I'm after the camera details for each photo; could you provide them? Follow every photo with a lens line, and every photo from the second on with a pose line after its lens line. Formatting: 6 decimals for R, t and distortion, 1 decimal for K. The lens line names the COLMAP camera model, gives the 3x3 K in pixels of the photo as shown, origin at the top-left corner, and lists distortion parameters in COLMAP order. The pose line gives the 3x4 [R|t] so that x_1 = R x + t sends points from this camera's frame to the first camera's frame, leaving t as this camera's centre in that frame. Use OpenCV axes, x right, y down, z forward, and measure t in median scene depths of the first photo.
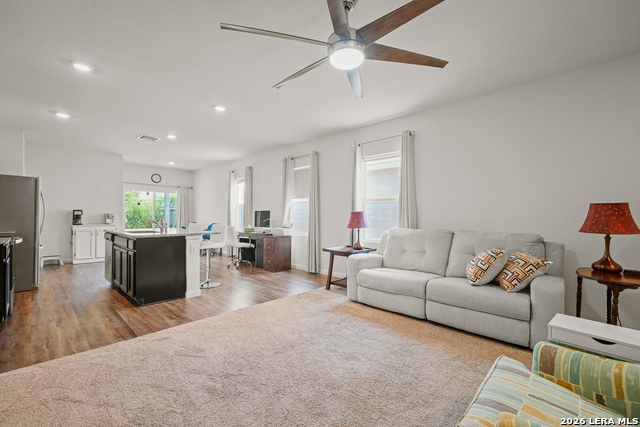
lens RADIAL K [[282.9, 0, 315.8], [0, 282.9, 217.4], [0, 0, 1]] dist [0.006959, 0.000713]
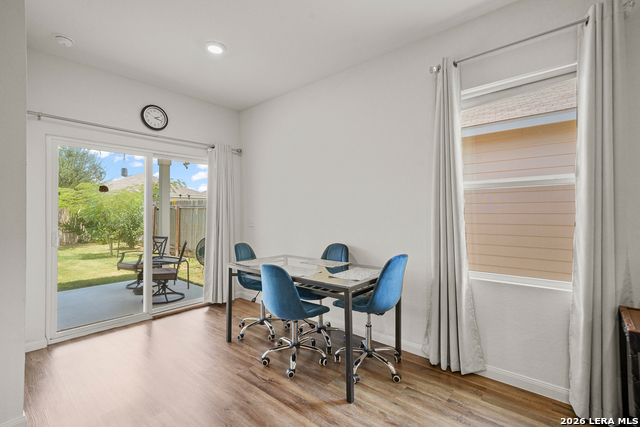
lens RADIAL K [[299.3, 0, 320.9], [0, 299.3, 214.2], [0, 0, 1]] dist [0.005574, 0.000137]
pose [[0.996757, -0.005272, 0.080292, -0.535330], [0.005870, 0.999957, -0.007205, -0.015632], [-0.080250, 0.007653, 0.996745, 0.844639]]
